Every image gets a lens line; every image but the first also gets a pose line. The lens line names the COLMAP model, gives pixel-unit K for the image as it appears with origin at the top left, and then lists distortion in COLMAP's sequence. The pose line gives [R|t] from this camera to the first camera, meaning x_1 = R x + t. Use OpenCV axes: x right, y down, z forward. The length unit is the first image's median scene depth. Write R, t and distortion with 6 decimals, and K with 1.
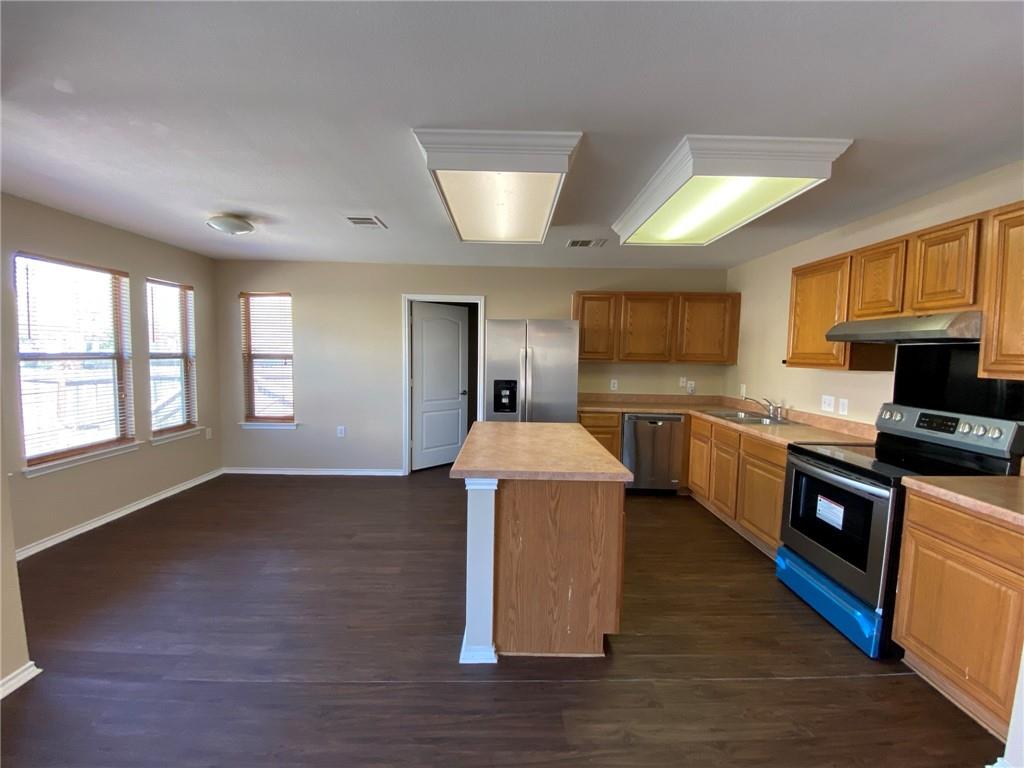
lens RADIAL K [[422.2, 0, 506.0], [0, 422.2, 386.8], [0, 0, 1]] dist [0.008341, -0.000587]
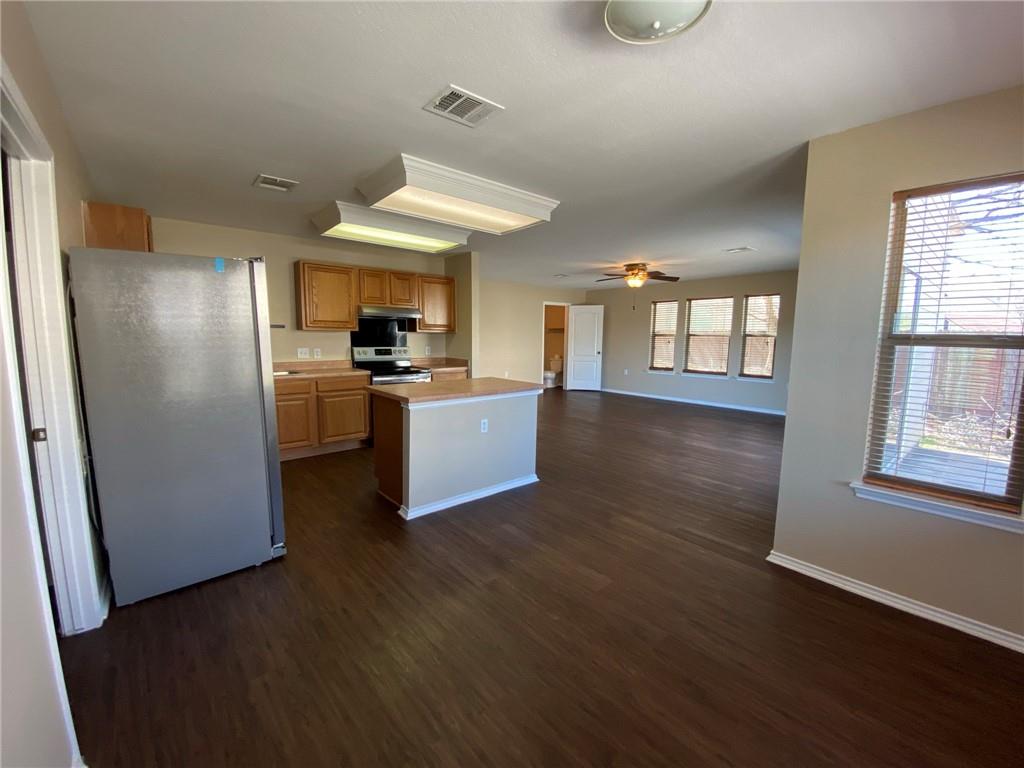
lens RADIAL K [[422.2, 0, 509.8], [0, 422.2, 380.7], [0, 0, 1]] dist [0.008341, -0.000587]
pose [[-0.646504, -0.113026, 0.754491, -1.037739], [0.040047, 0.982574, 0.181509, -0.129461], [-0.761859, 0.147561, -0.630712, 1.616623]]
